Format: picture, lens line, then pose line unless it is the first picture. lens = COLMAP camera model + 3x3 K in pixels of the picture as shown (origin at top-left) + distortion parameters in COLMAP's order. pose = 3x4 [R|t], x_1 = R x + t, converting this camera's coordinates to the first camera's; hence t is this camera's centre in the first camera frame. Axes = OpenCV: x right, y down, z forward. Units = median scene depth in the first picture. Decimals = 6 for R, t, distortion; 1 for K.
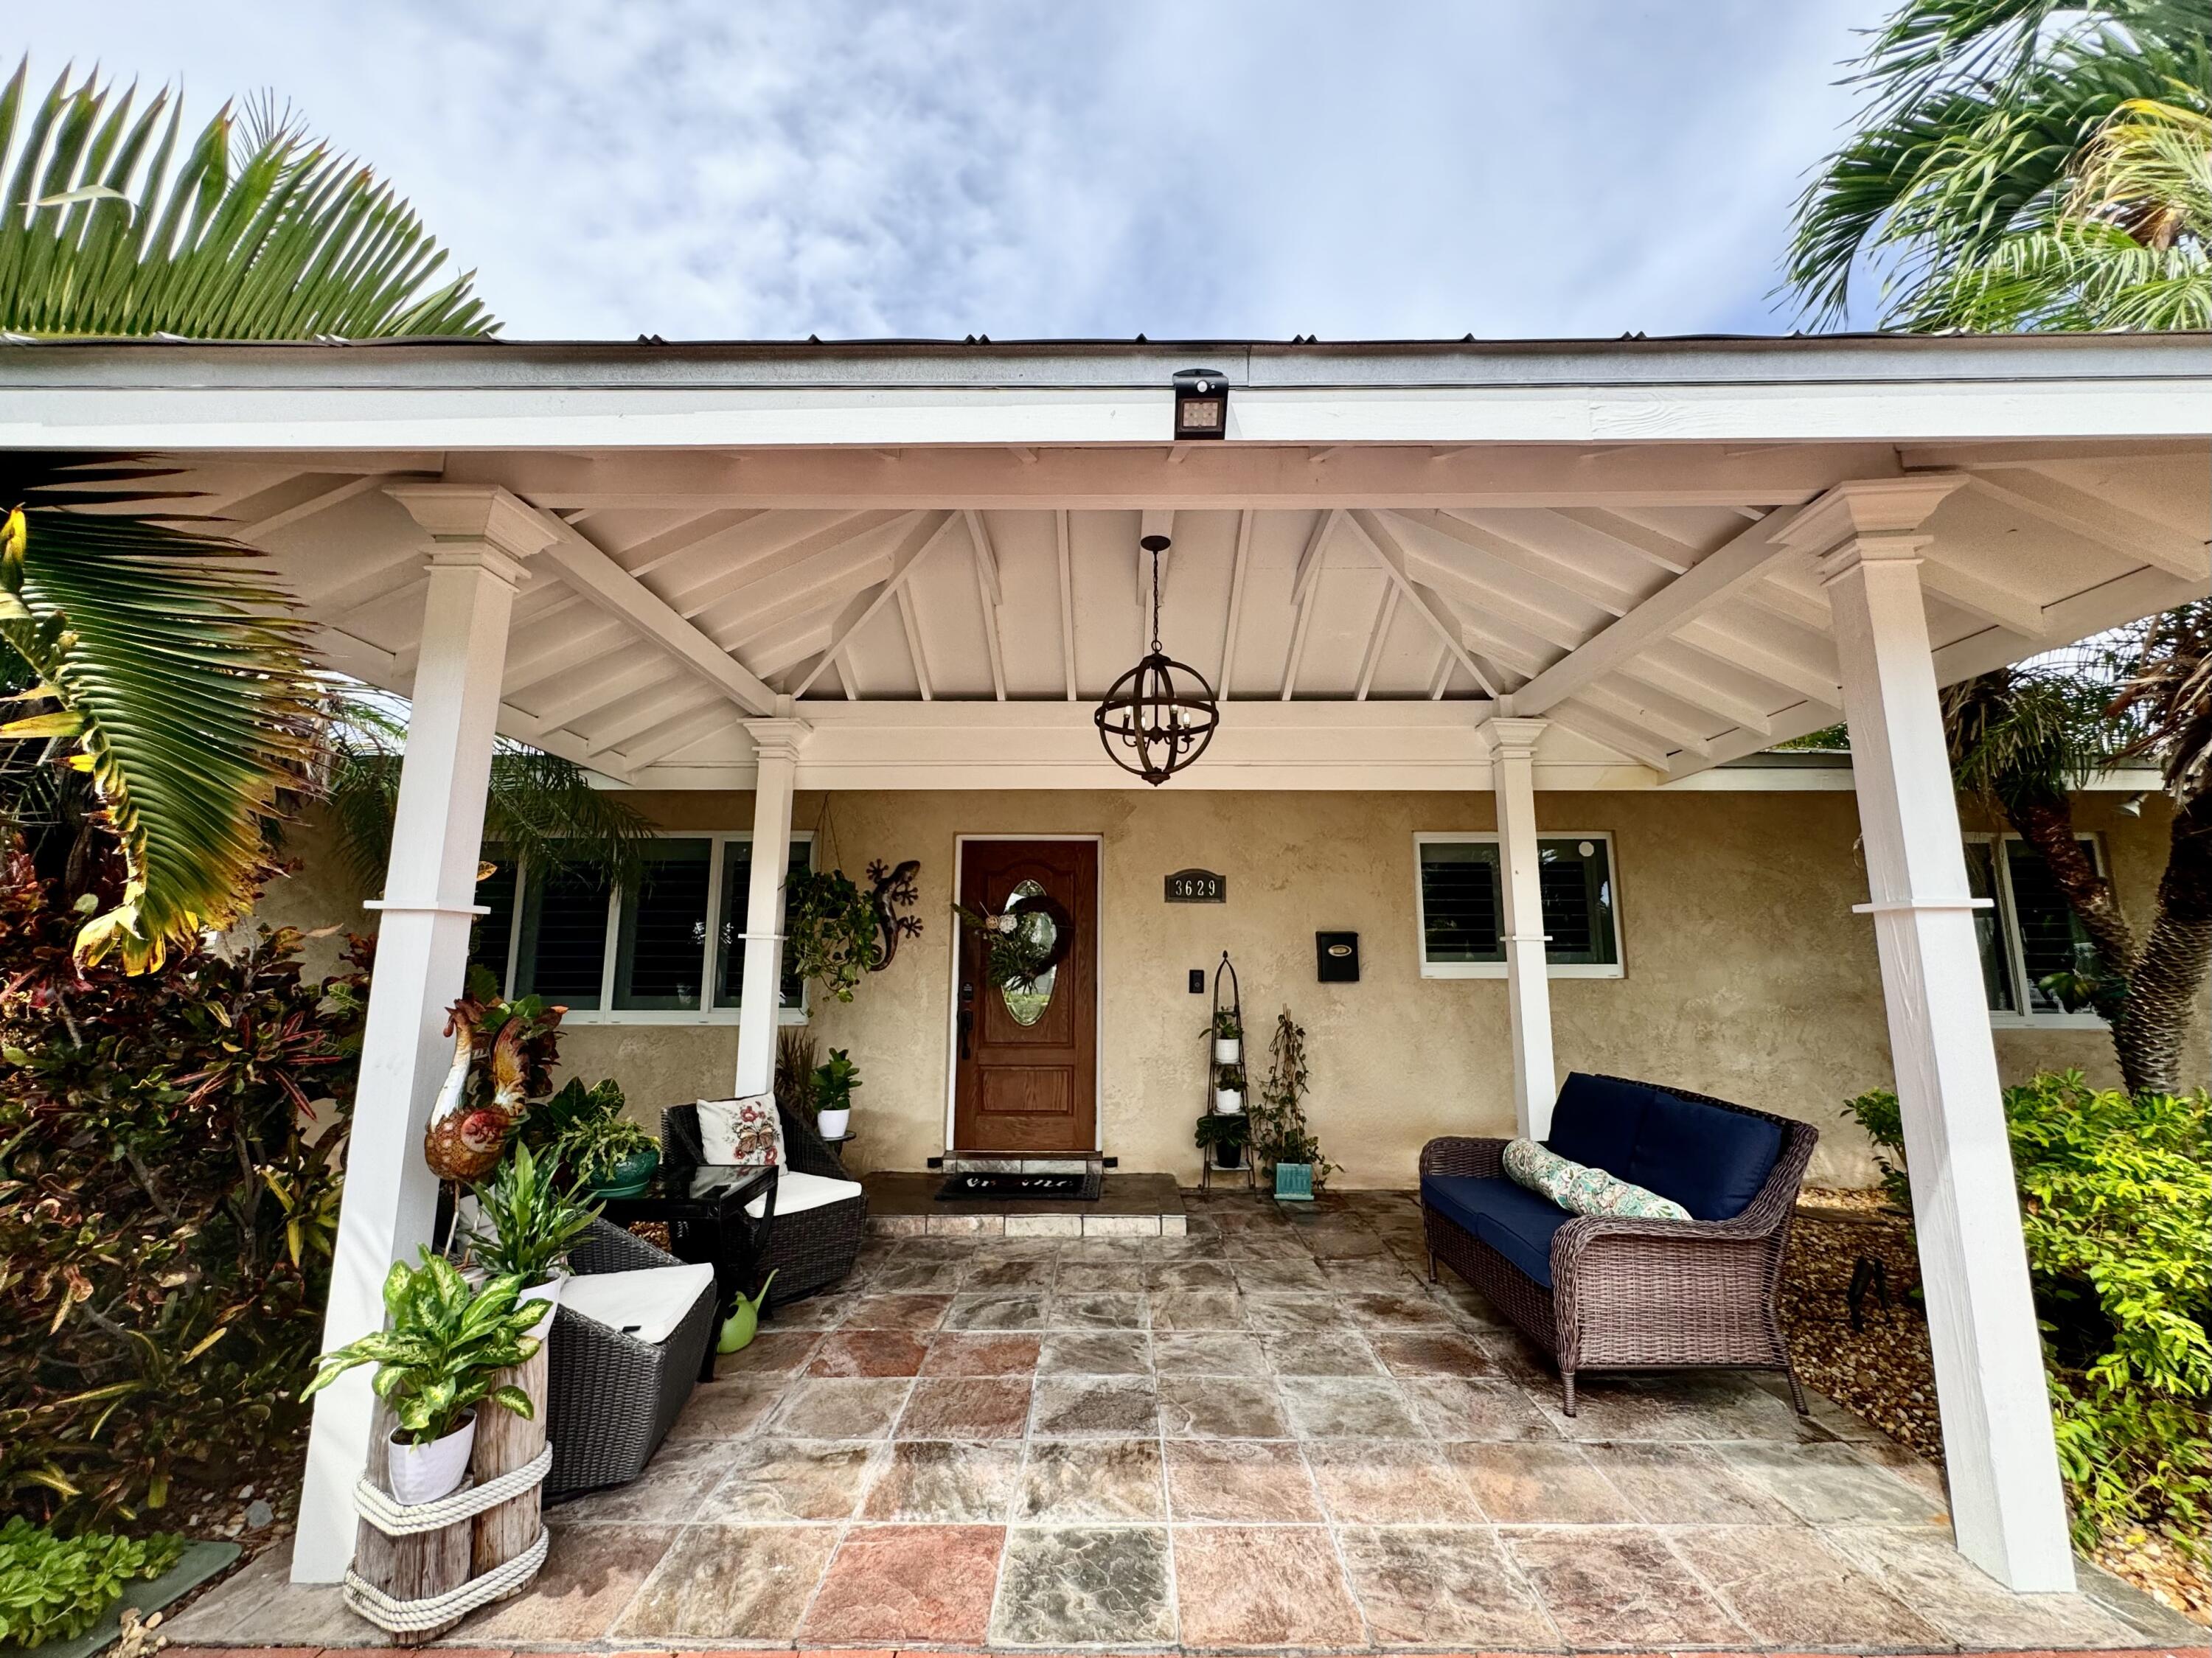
lens RADIAL K [[888.7, 0, 1106.0], [0, 888.7, 829.0], [0, 0, 1]] dist [-0.001061, 0.000111]
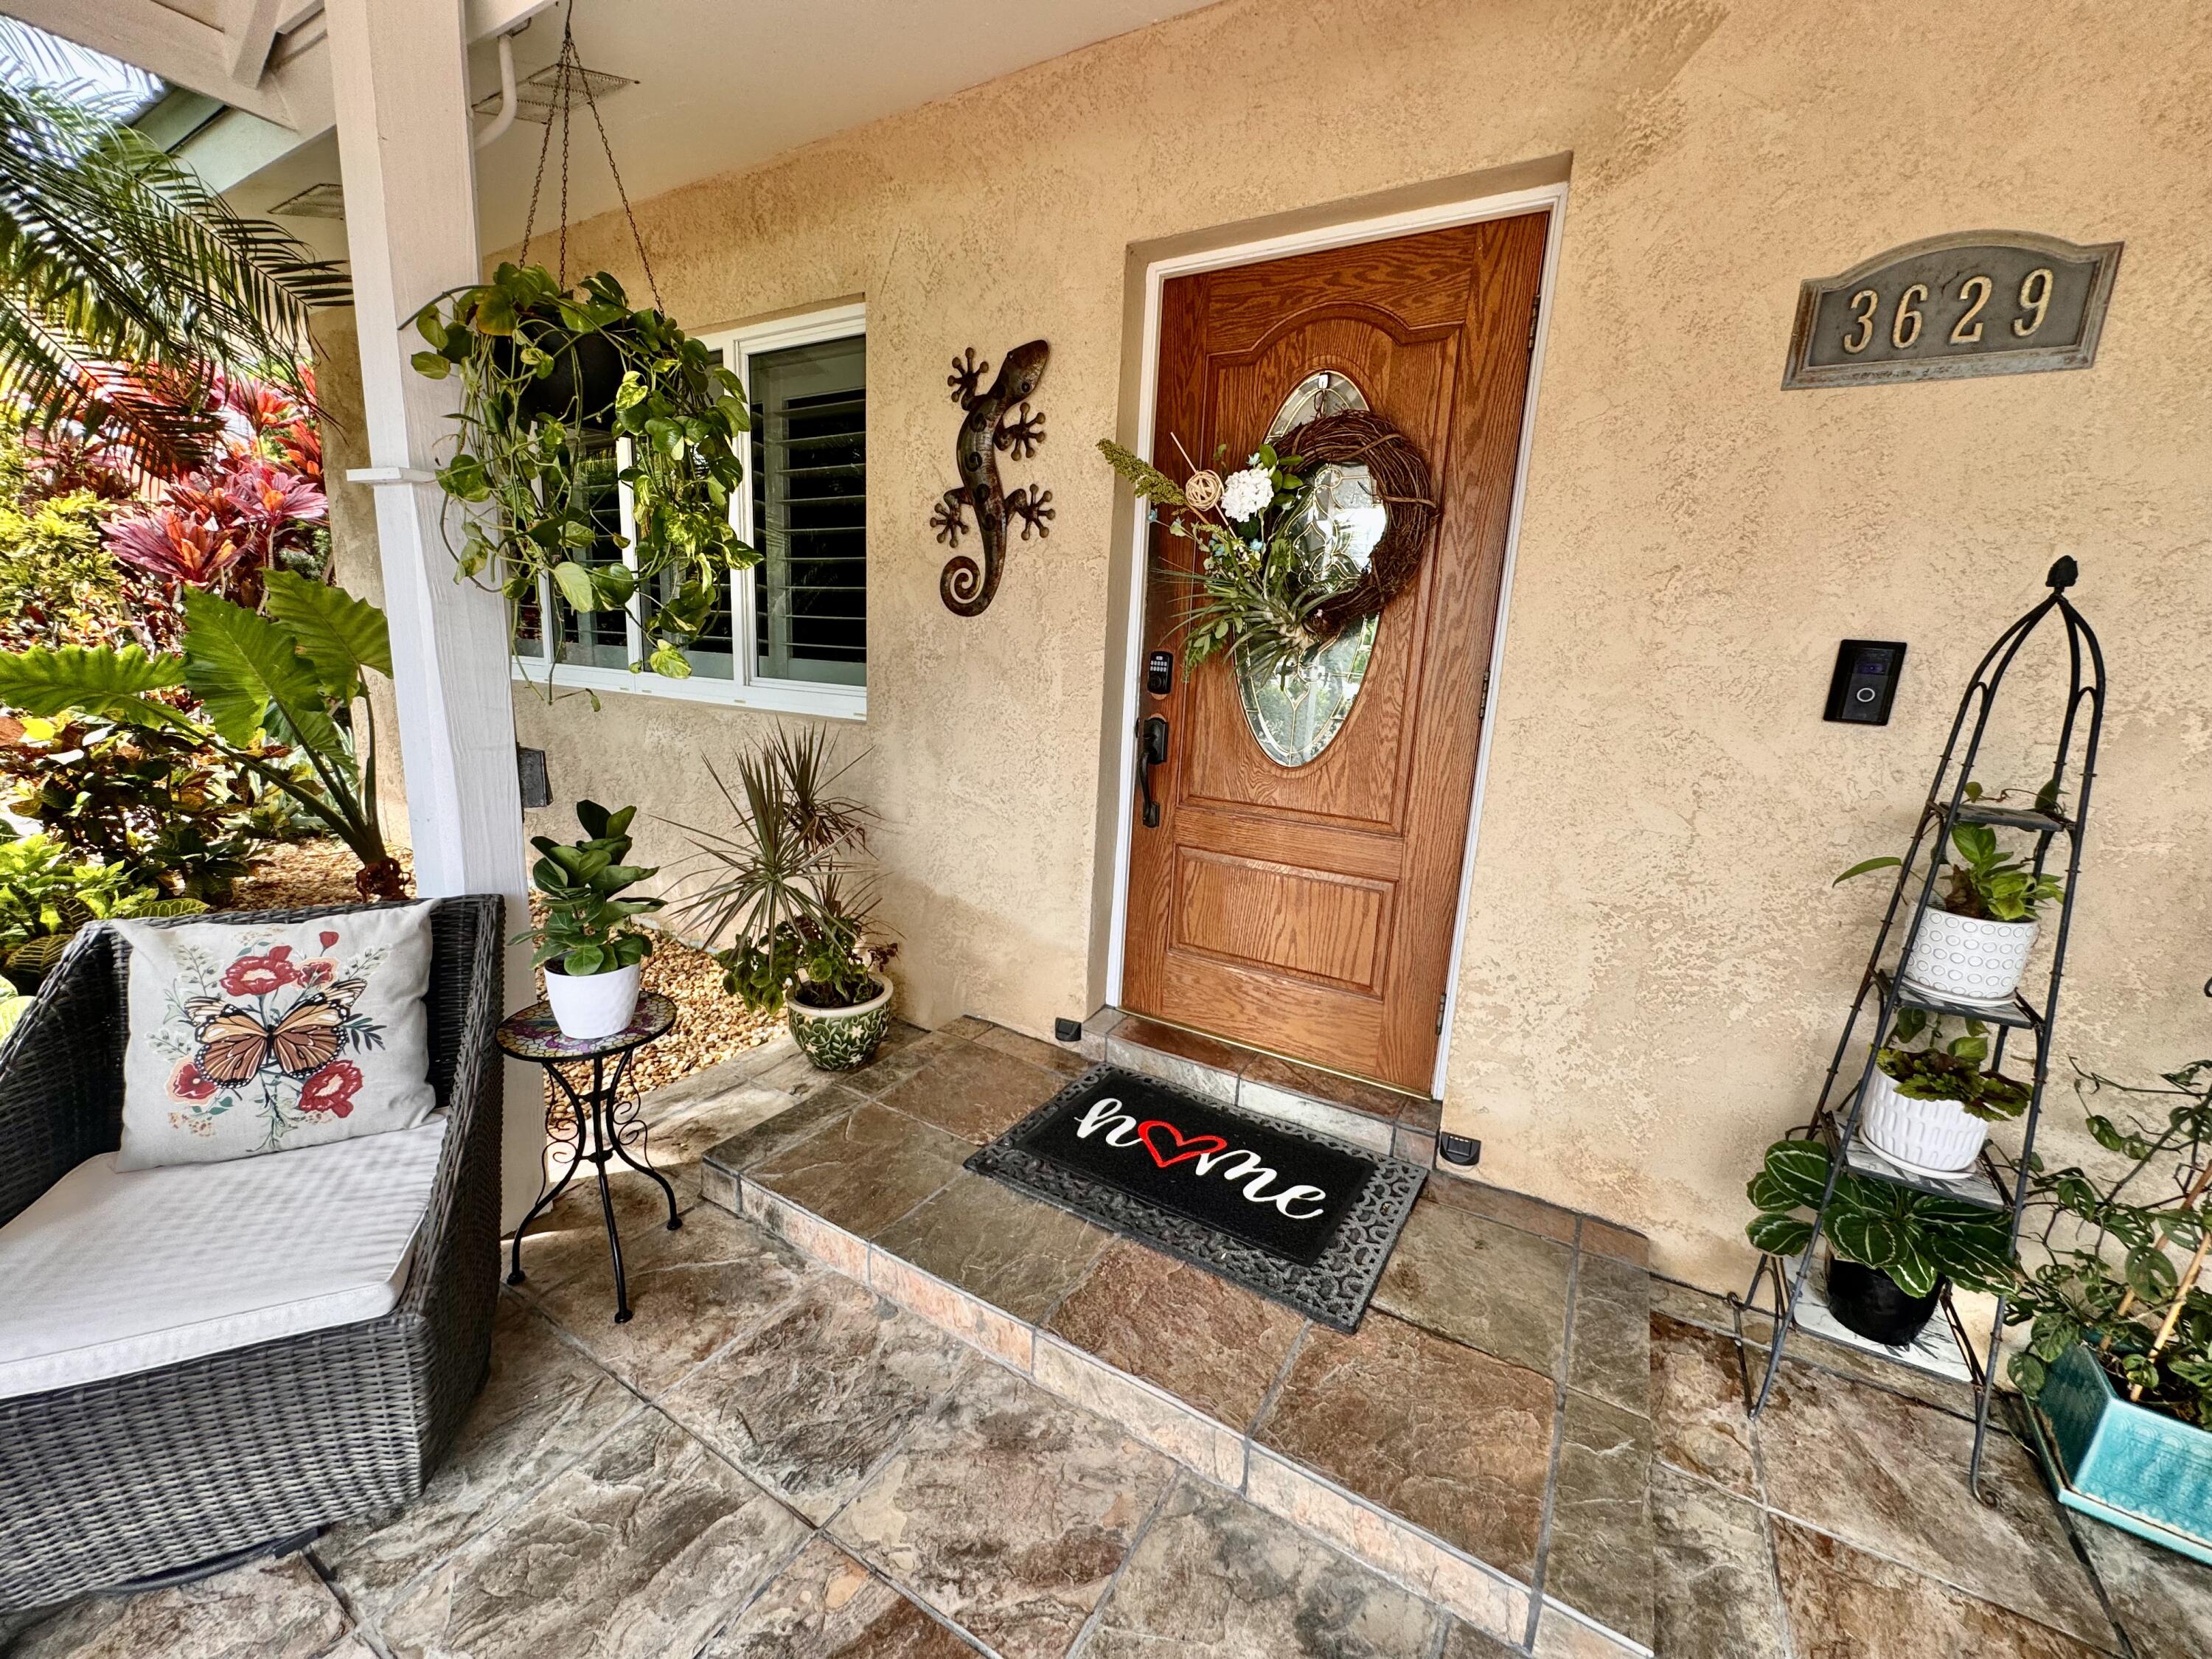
lens RADIAL K [[888.7, 0, 1106.0], [0, 888.7, 829.5], [0, 0, 1]] dist [-0.001061, 0.000111]
pose [[0.863575, 0.140119, -0.484360, 0.037829], [0.034171, 0.942140, 0.333473, 0.114652], [0.503061, -0.304530, 0.808821, 0.641771]]
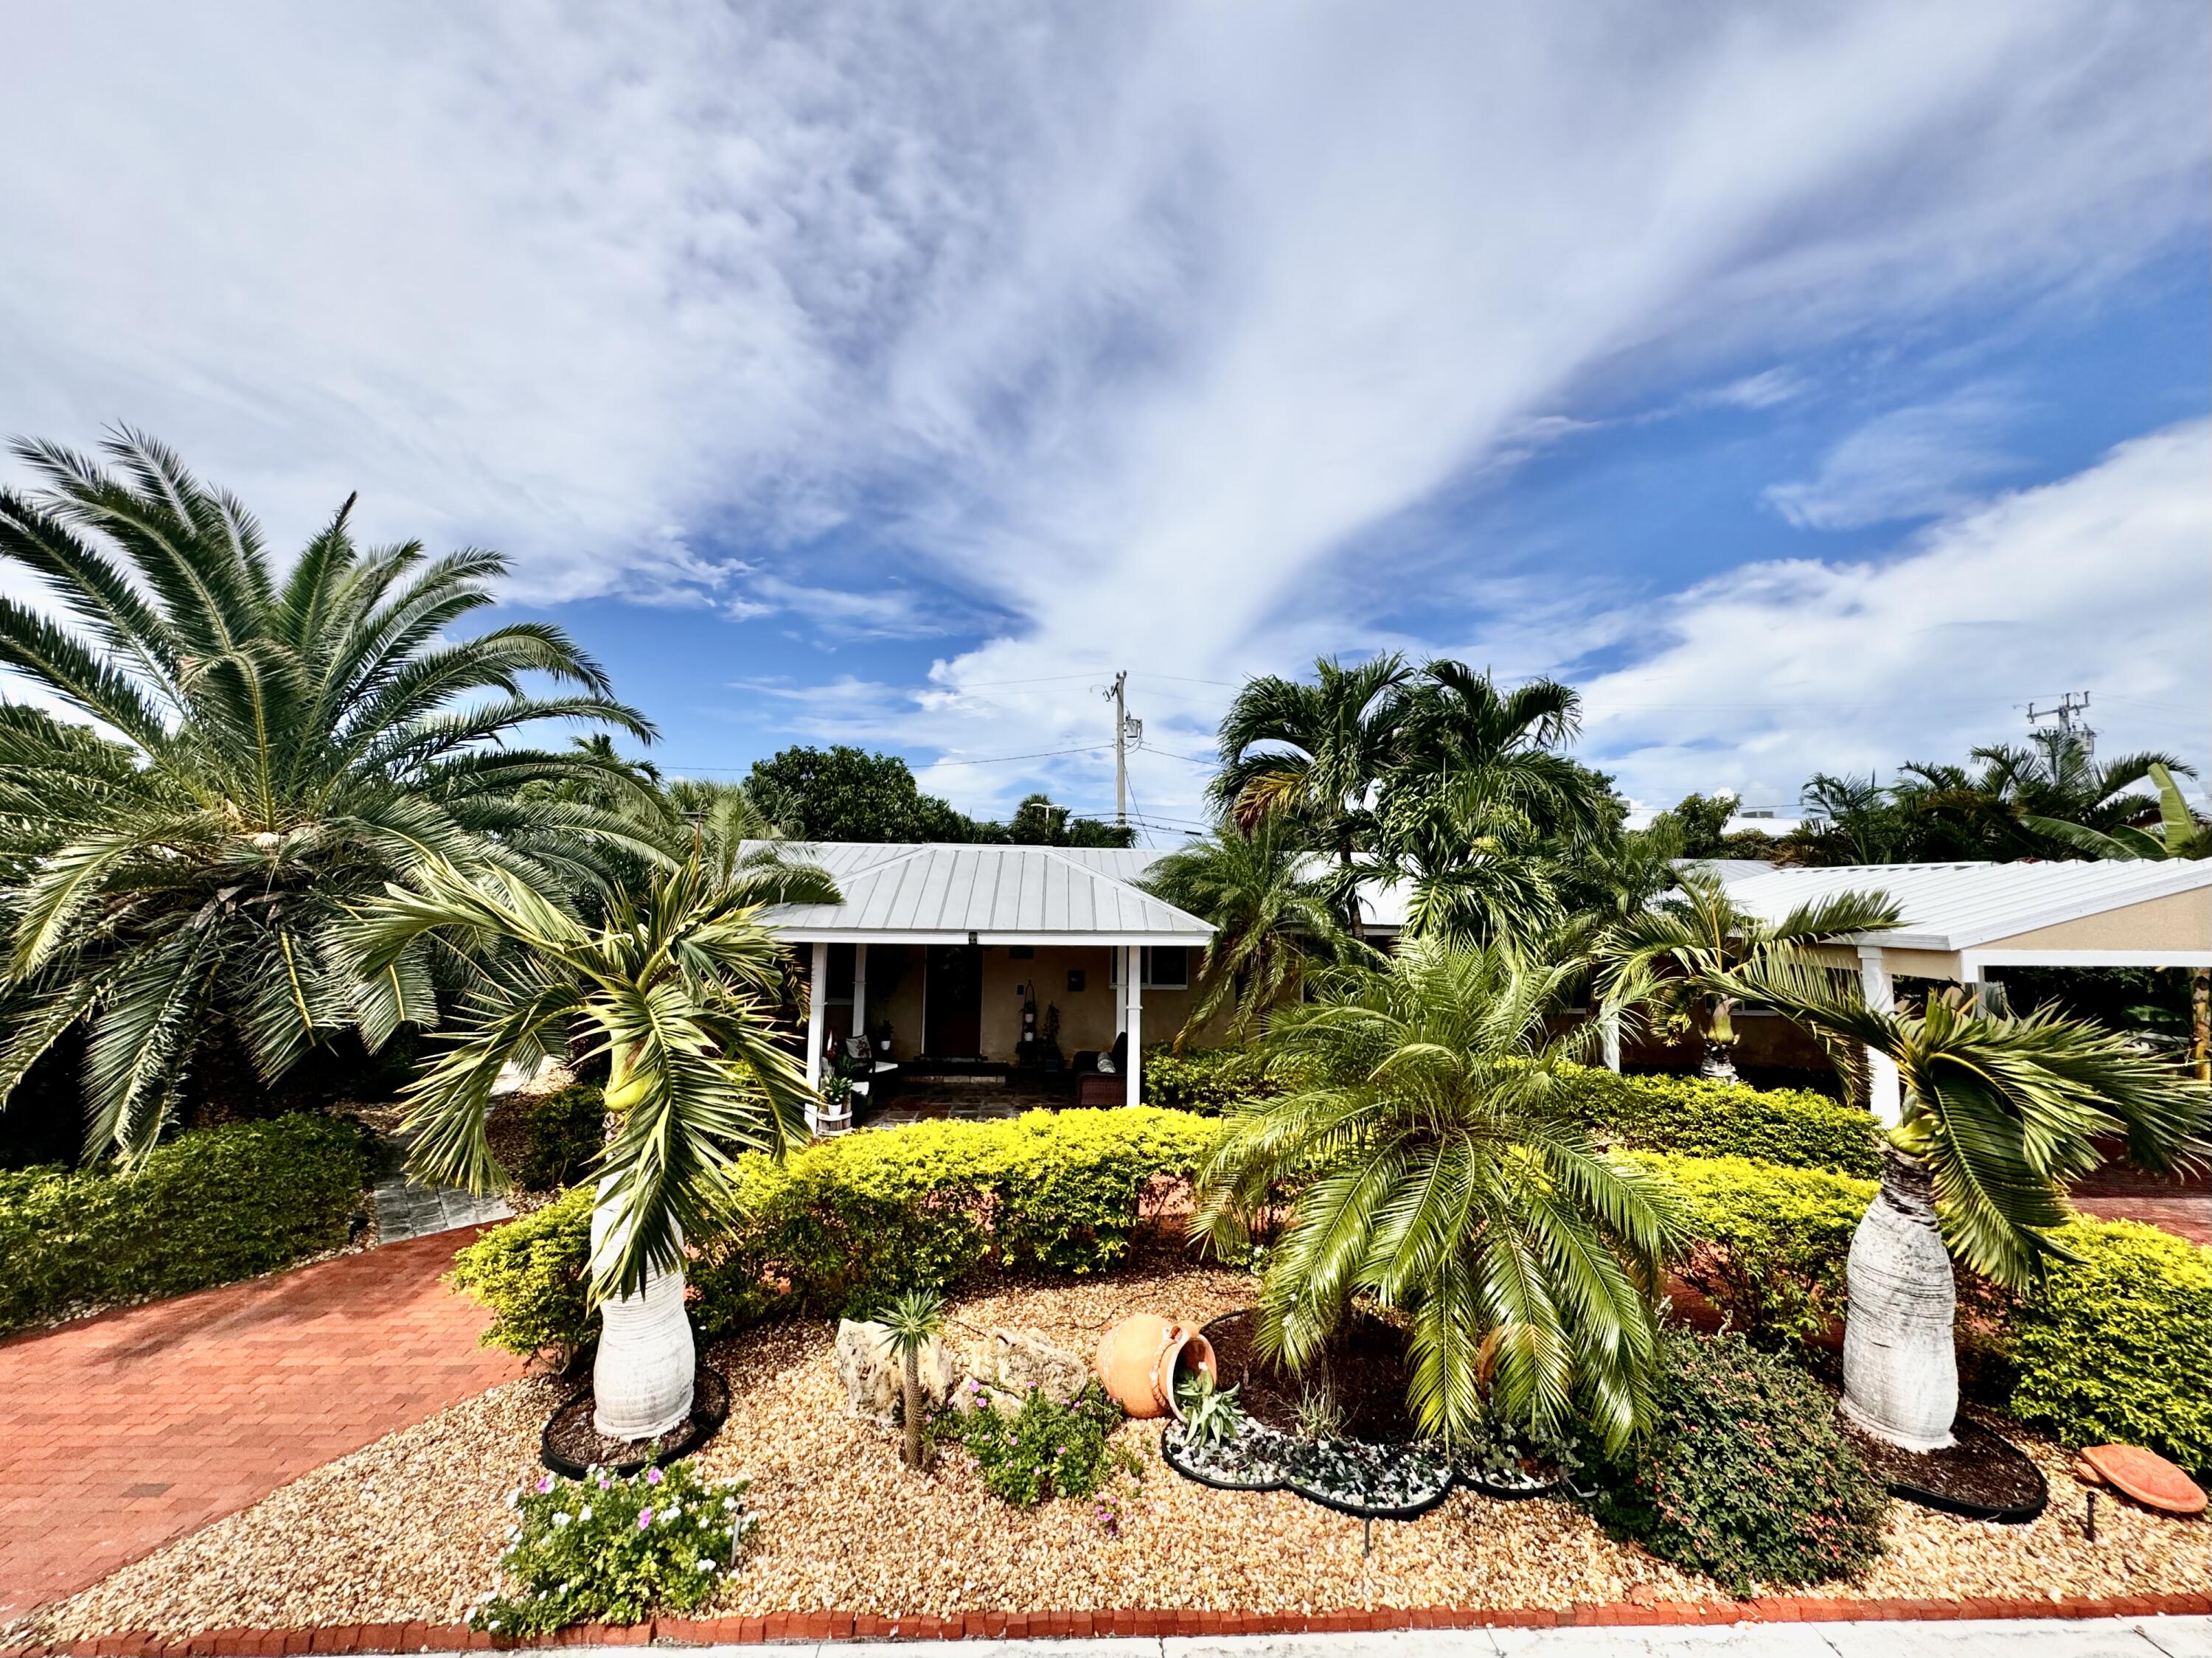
lens RADIAL K [[888.7, 0, 1106.0], [0, 888.7, 829.0], [0, 0, 1]] dist [-0.001061, 0.000111]
pose [[0.998134, 0.002995, 0.060985, 0.190167], [-0.008352, 0.996105, 0.087775, -0.513633], [-0.060485, -0.088120, 0.994272, -1.505502]]
